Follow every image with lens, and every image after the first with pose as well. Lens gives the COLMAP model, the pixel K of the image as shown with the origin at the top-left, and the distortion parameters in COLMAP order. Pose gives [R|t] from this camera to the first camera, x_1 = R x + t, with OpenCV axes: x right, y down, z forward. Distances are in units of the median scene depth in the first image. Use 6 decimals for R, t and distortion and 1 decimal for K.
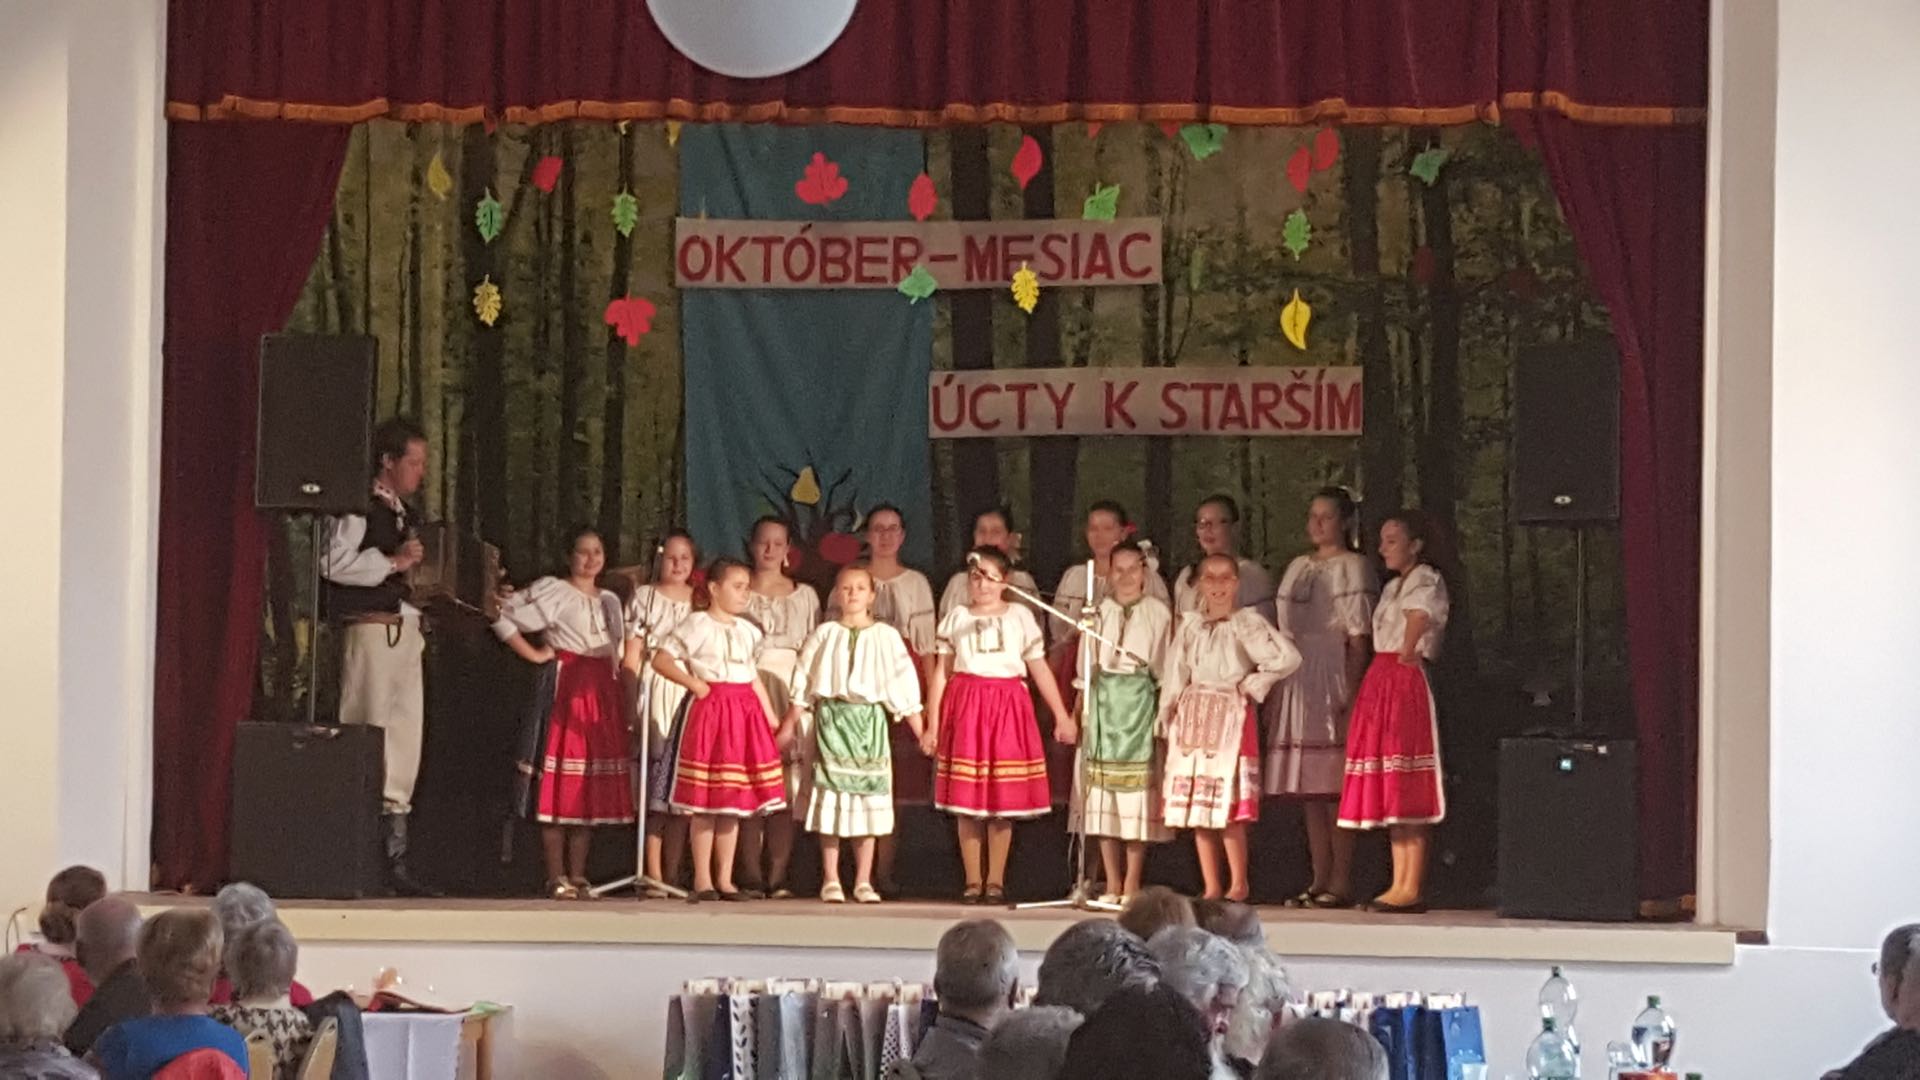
lens RADIAL K [[5061.8, 0, 956.3], [0, 5061.8, 615.3], [0, 0, 1]] dist [0.120190, 0.000000]
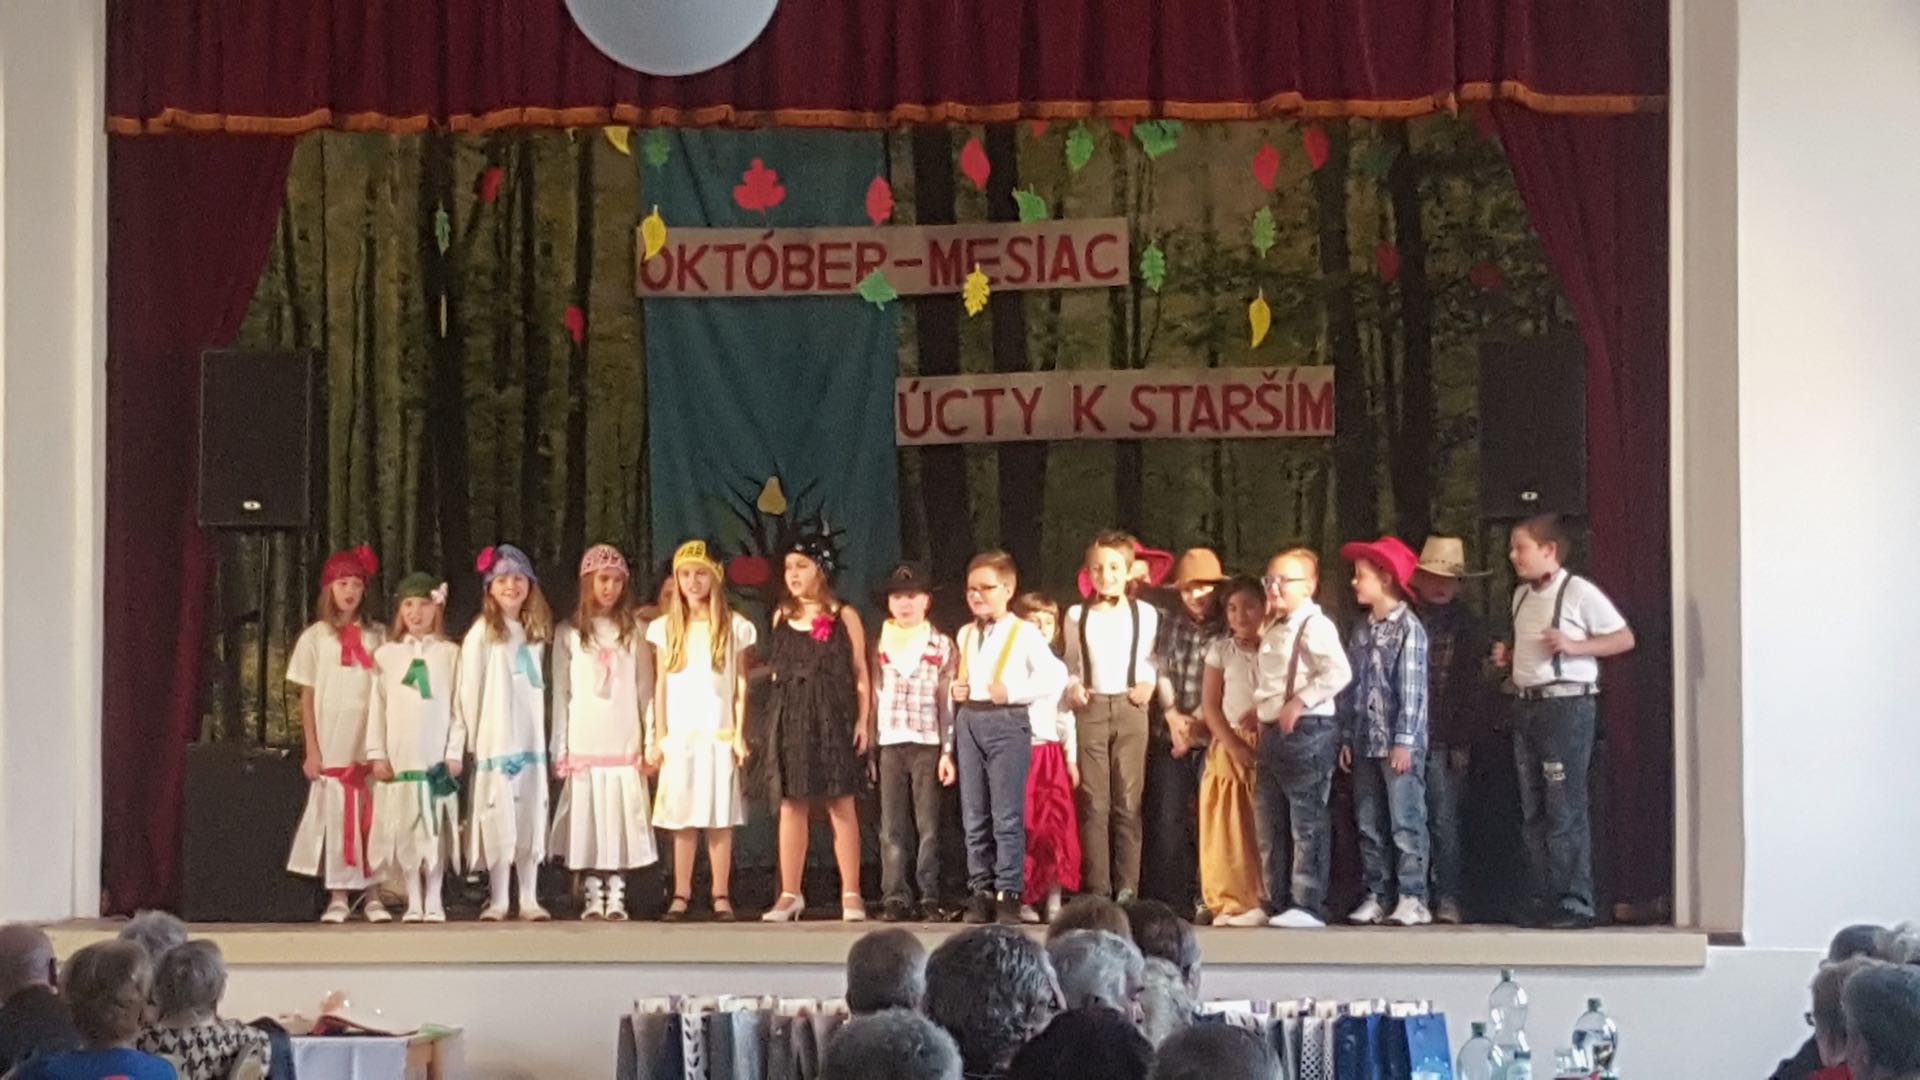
lens RADIAL K [[5061.8, 0, 927.0], [0, 5061.8, 589.8], [0, 0, 1]] dist [0.120190, 0.000000]
pose [[0.999815, -0.016185, -0.010371, 0.010520], [0.016102, 0.999838, -0.008054, 0.001176], [0.010499, 0.007886, 0.999914, 0.013647]]
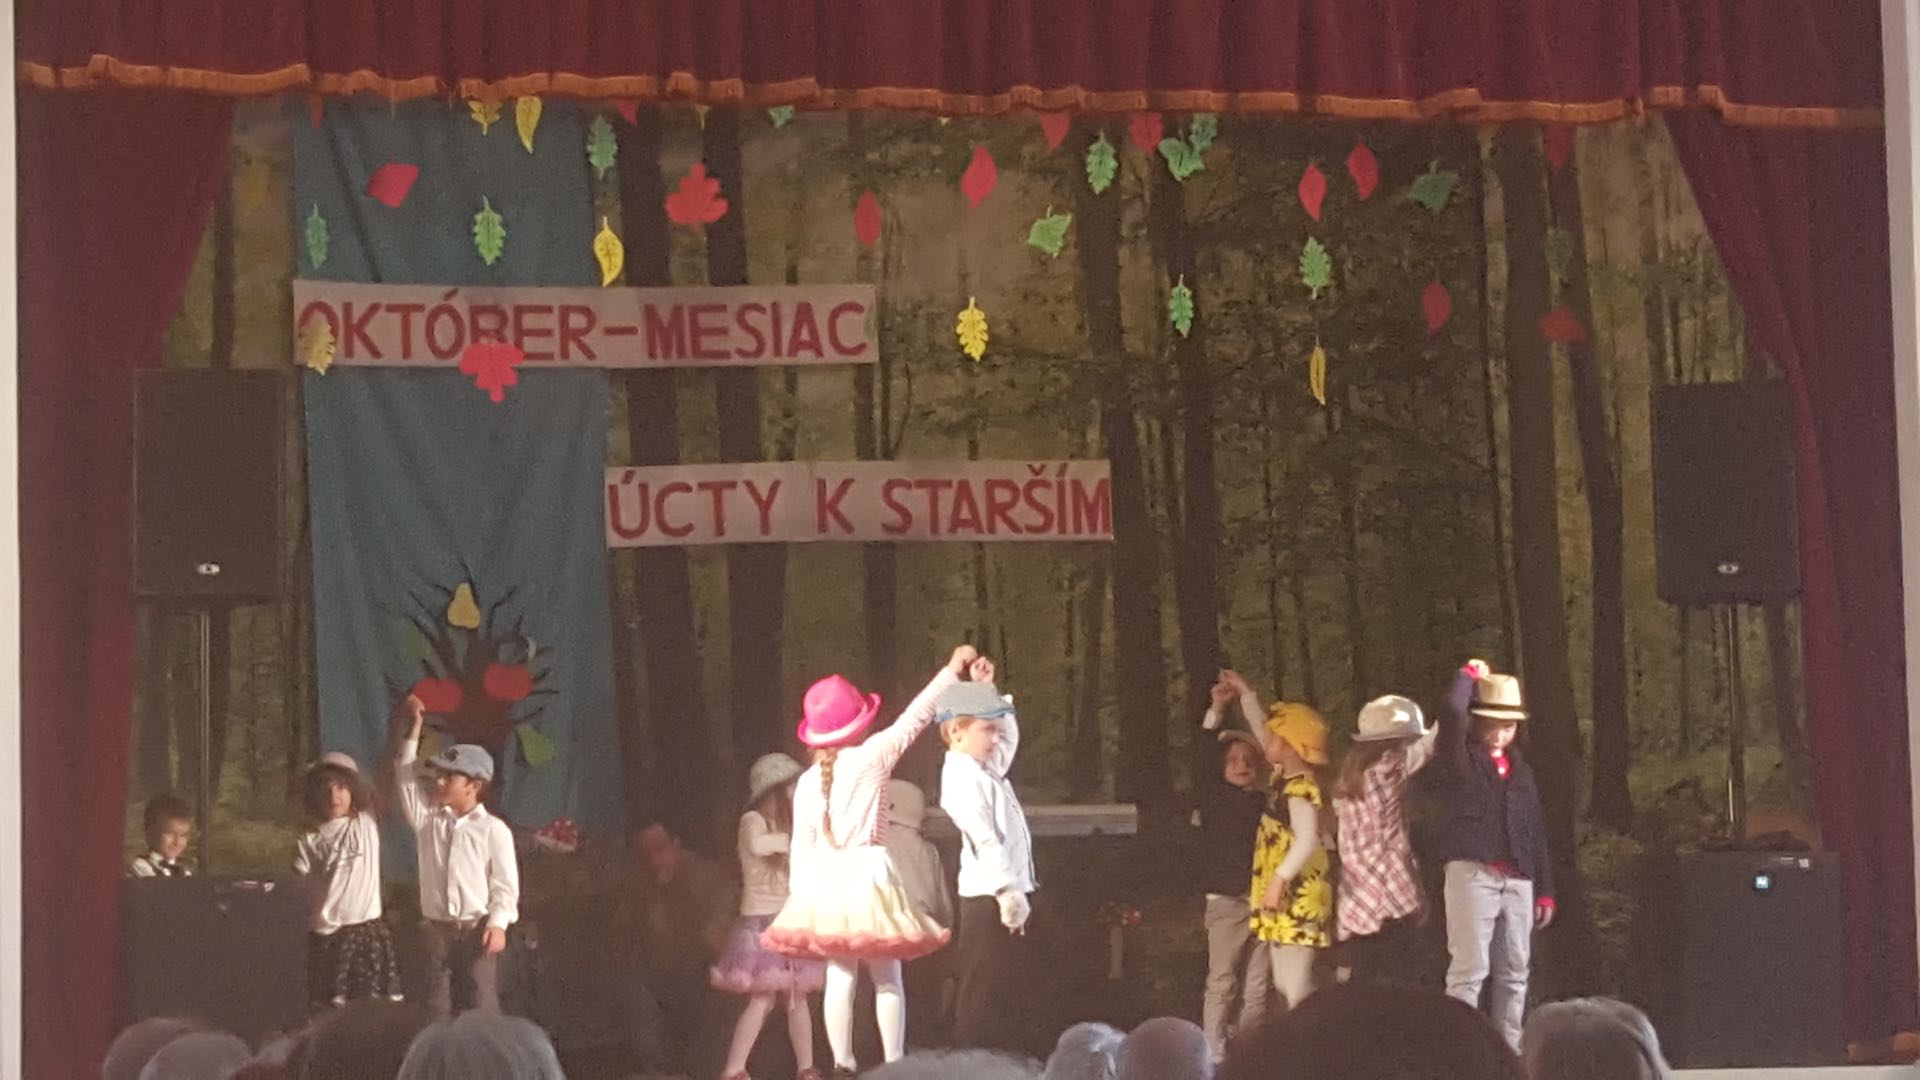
lens RADIAL K [[5061.8, 0, 905.6], [0, 5061.8, 575.2], [0, 0, 1]] dist [0.120190, 0.000000]
pose [[0.942743, -0.006235, 0.333460, -0.237058], [0.027574, 0.997860, -0.059296, 0.020070], [-0.332377, 0.065096, 0.940897, 0.206927]]
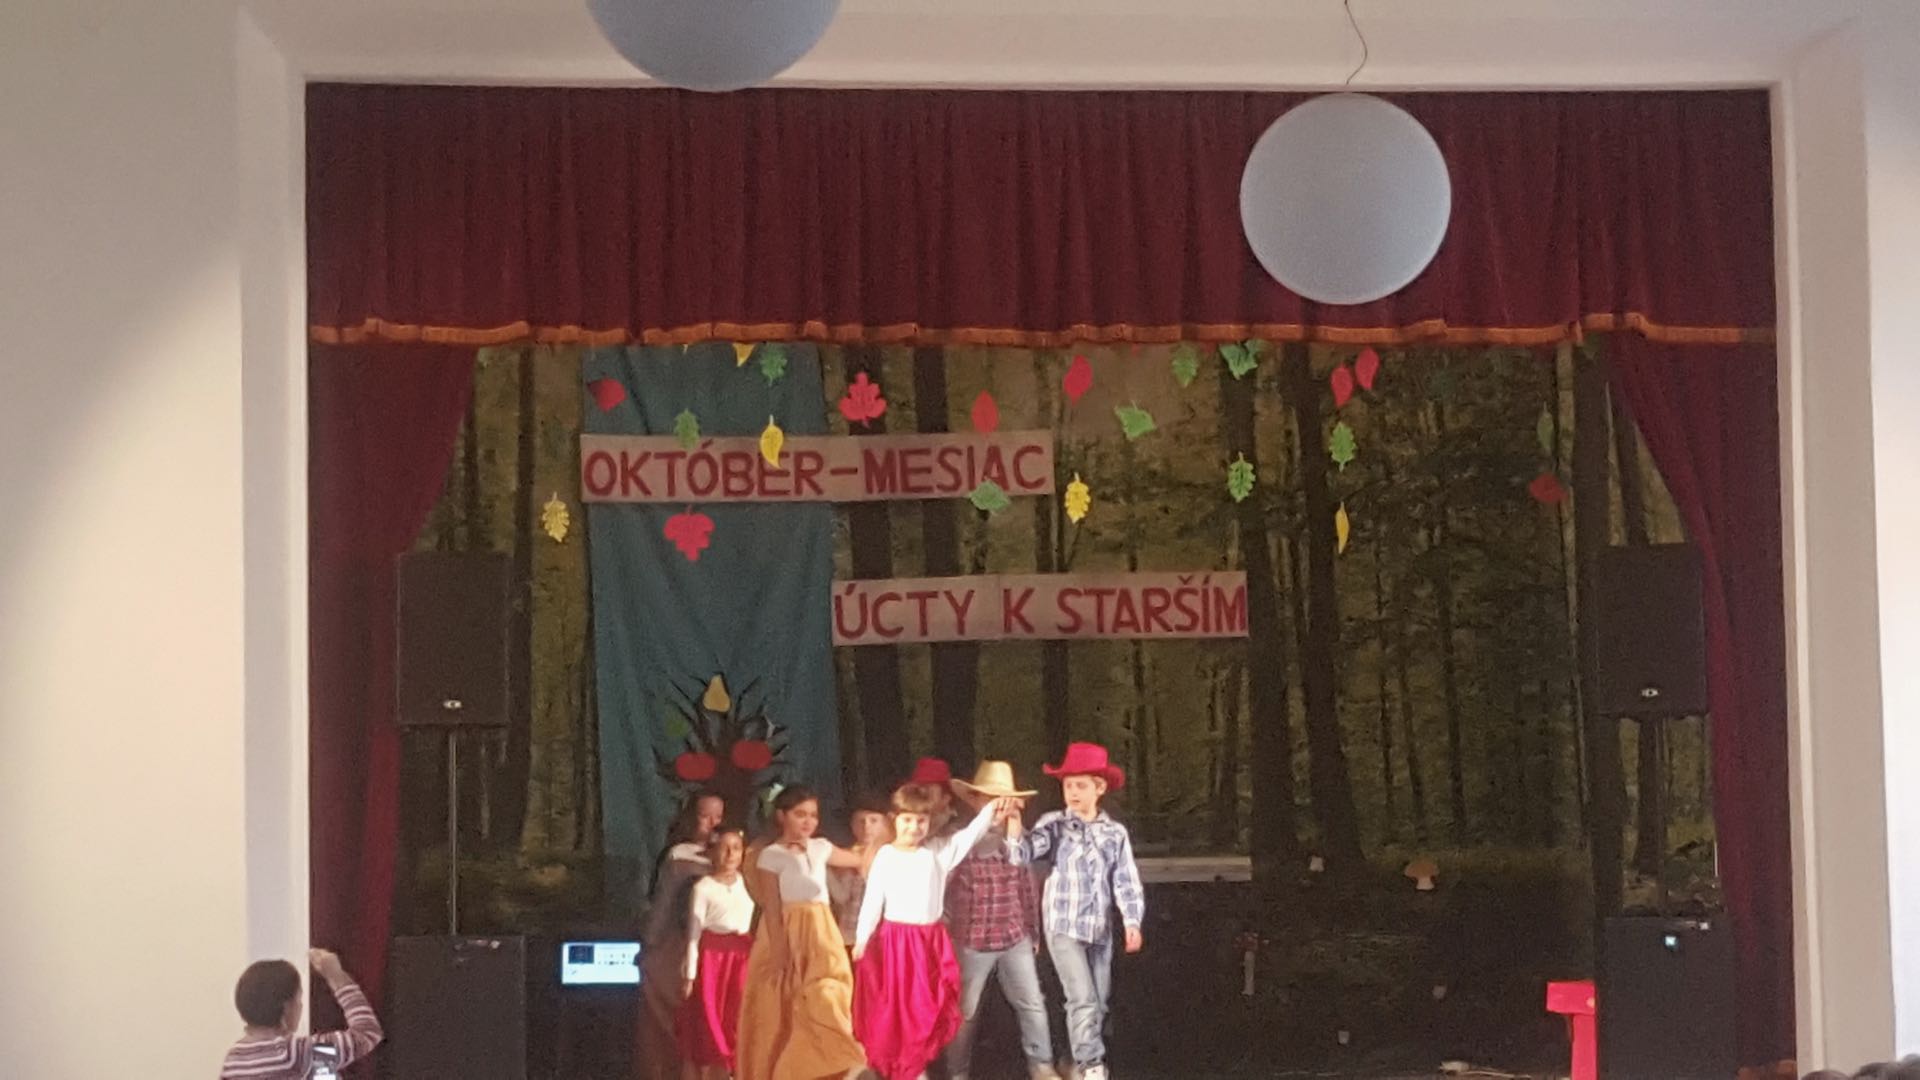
lens RADIAL K [[5061.8, 0, 914.4], [0, 5061.8, 592.7], [0, 0, 1]] dist [0.120190, 0.000000]
pose [[0.974326, -0.013998, 0.224705, -0.221838], [0.024035, 0.998829, -0.041993, -0.002212], [-0.223854, 0.046315, 0.973522, -0.005664]]
